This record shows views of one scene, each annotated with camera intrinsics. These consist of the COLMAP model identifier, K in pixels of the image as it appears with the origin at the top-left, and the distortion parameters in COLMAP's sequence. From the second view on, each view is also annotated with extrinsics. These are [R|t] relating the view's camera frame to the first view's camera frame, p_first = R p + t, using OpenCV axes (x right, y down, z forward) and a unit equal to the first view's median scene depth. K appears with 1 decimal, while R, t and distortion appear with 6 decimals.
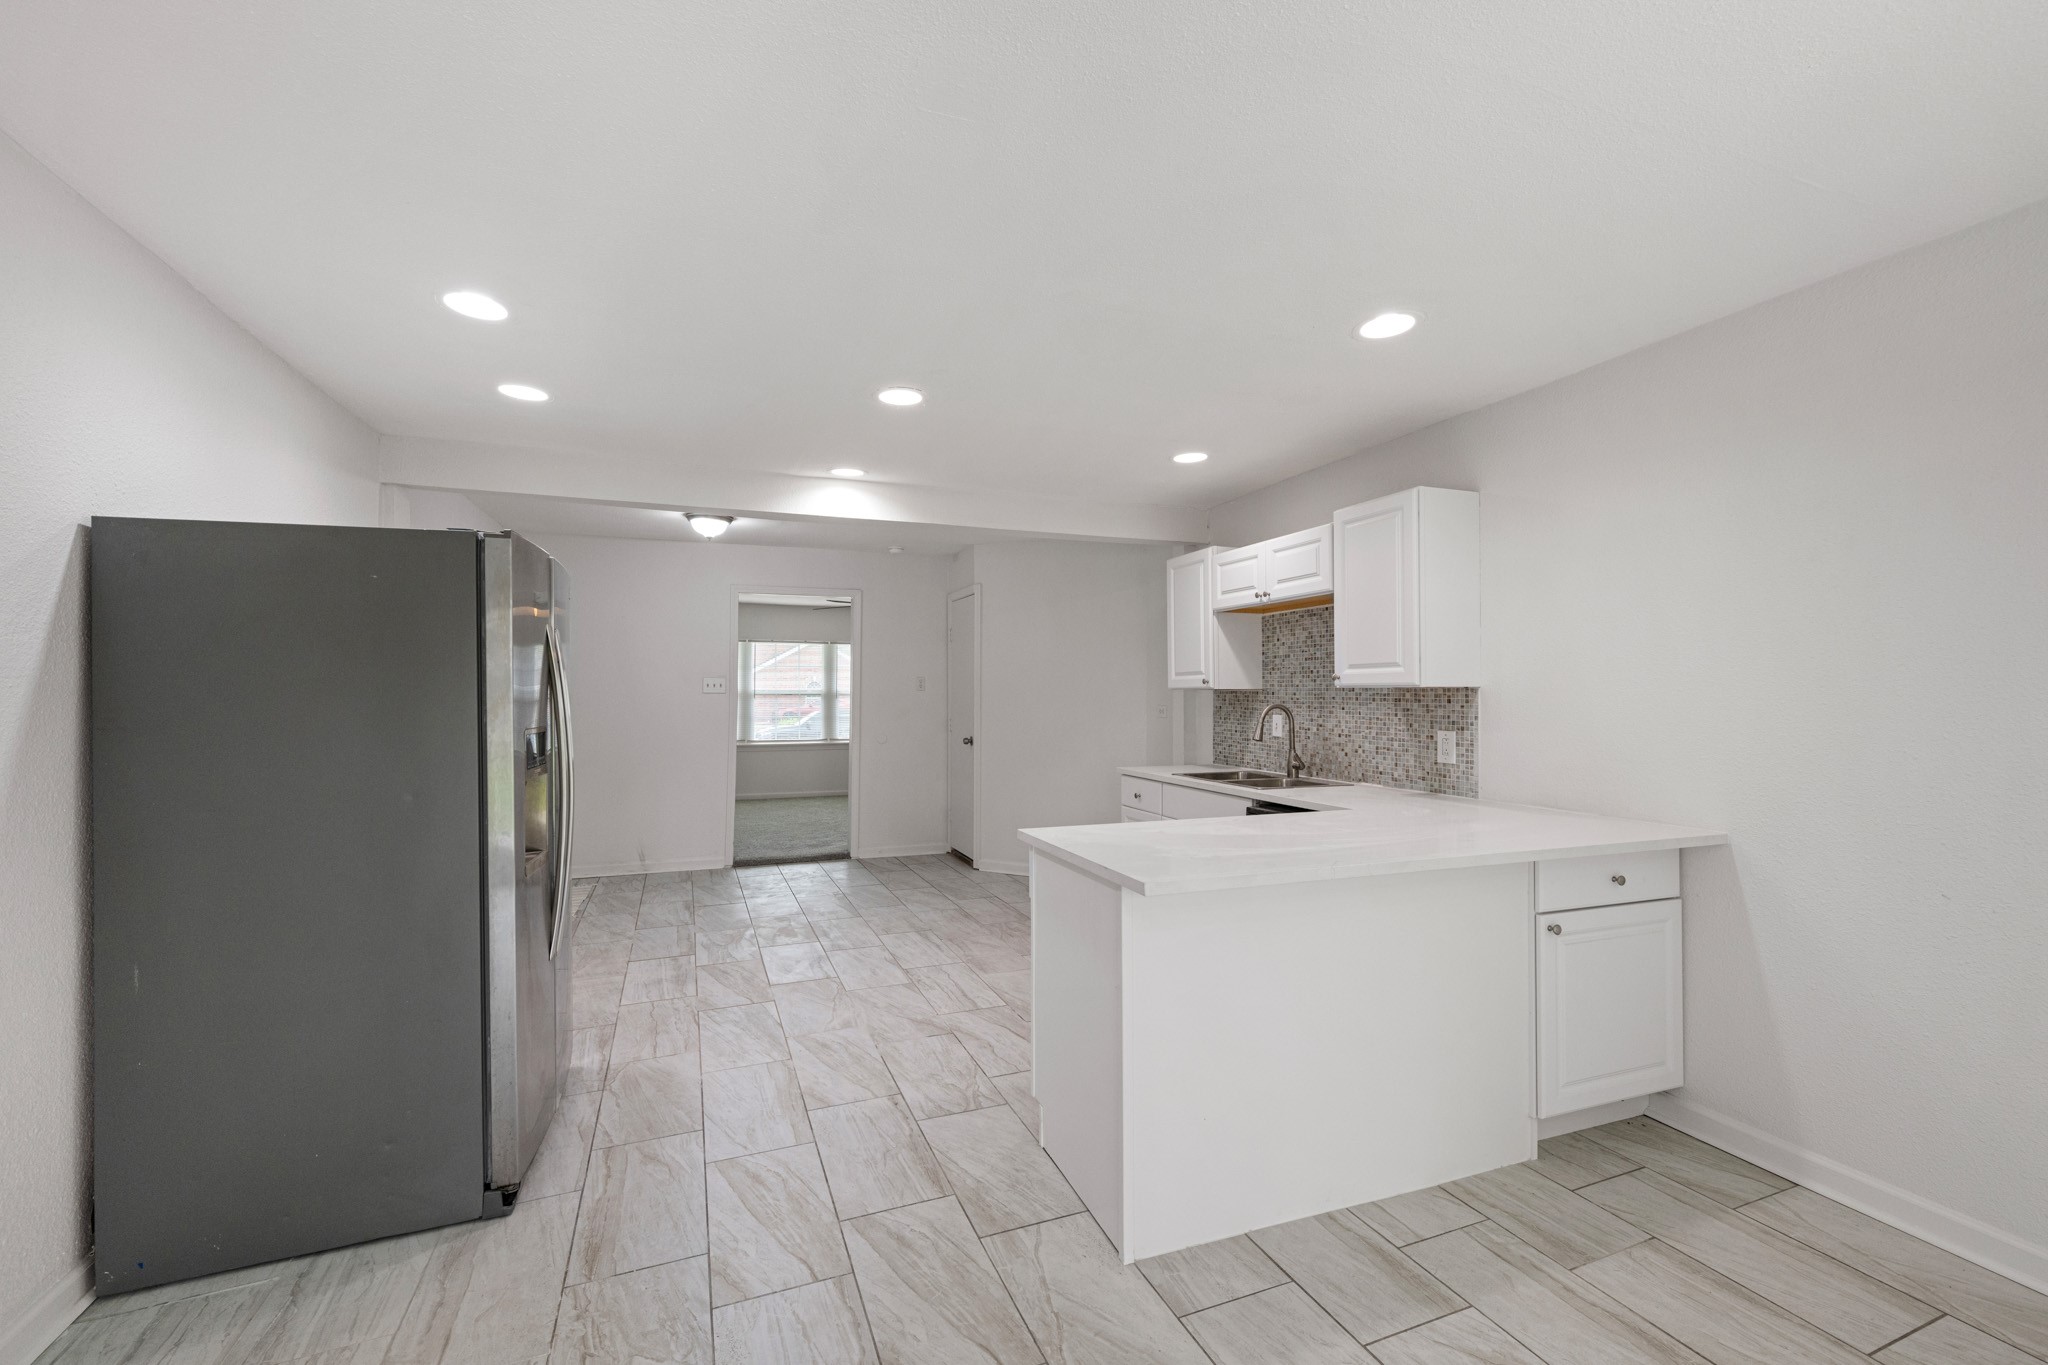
lens RADIAL K [[850.2, 0, 1029.9], [0, 850.2, 705.4], [0, 0, 1]] dist [0.000491, 0.000473]
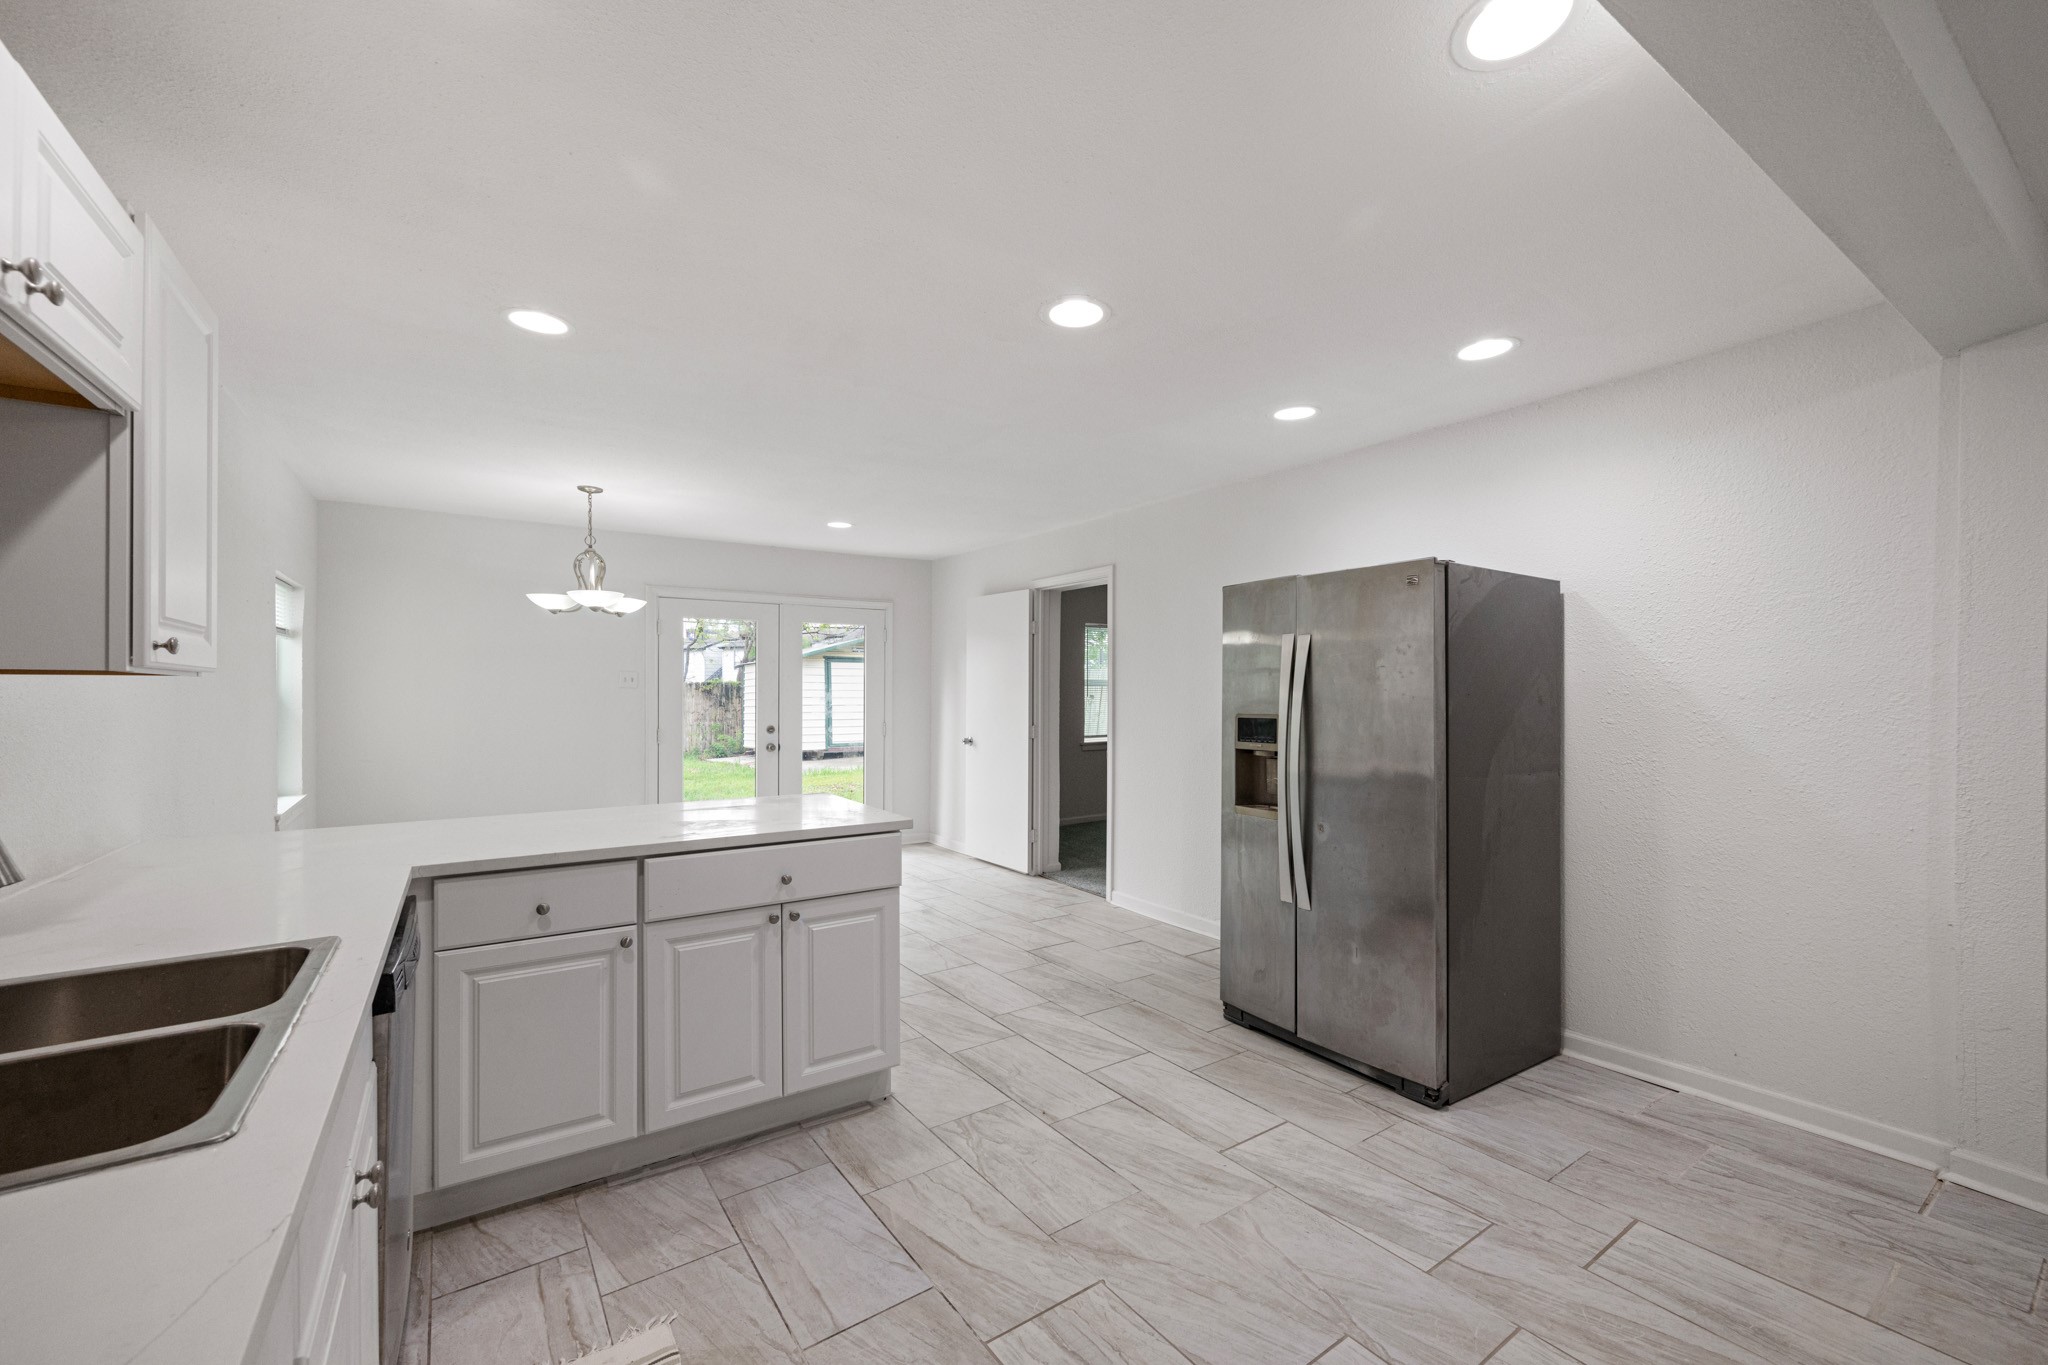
lens RADIAL K [[824.8, 0, 1026.0], [0, 824.8, 693.2], [0, 0, 1]] dist [-0.001542, -0.000094]
pose [[-0.975435, 0.001580, -0.220282, 0.055072], [-0.001416, 0.999909, 0.013439, -0.017618], [0.220283, 0.013421, -0.975344, 1.525059]]
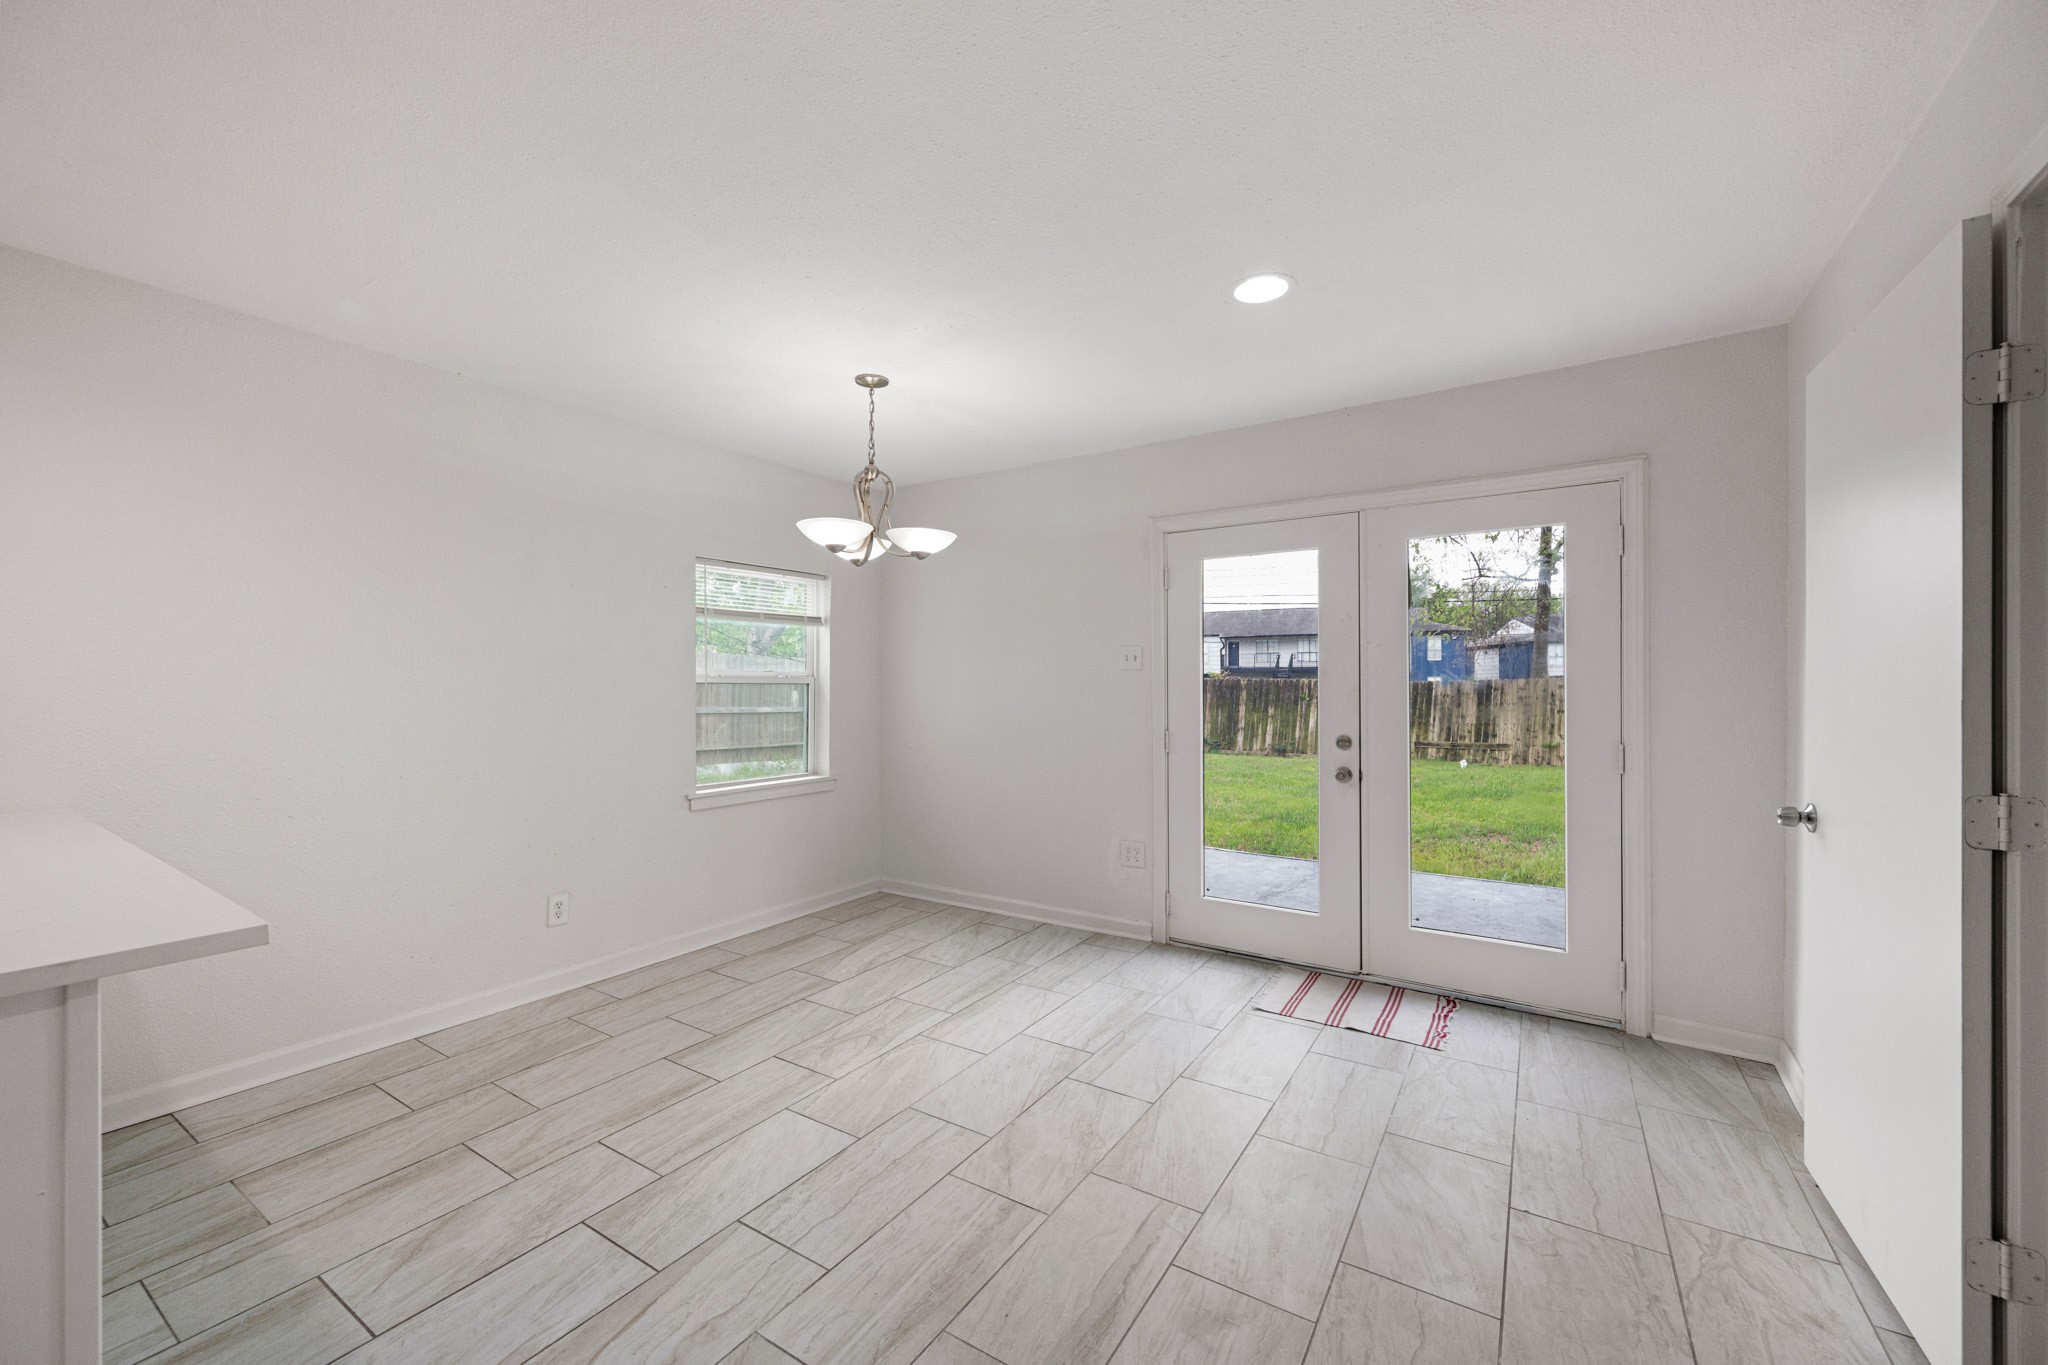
lens RADIAL K [[799.5, 0, 1028.6], [0, 799.5, 685.8], [0, 0, 1]] dist [0.000452, -0.000008]
pose [[-0.573811, 0.002638, 0.818984, -0.384544], [0.008307, 0.999962, 0.002599, 0.014739], [-0.818946, 0.008294, -0.573811, 0.460569]]
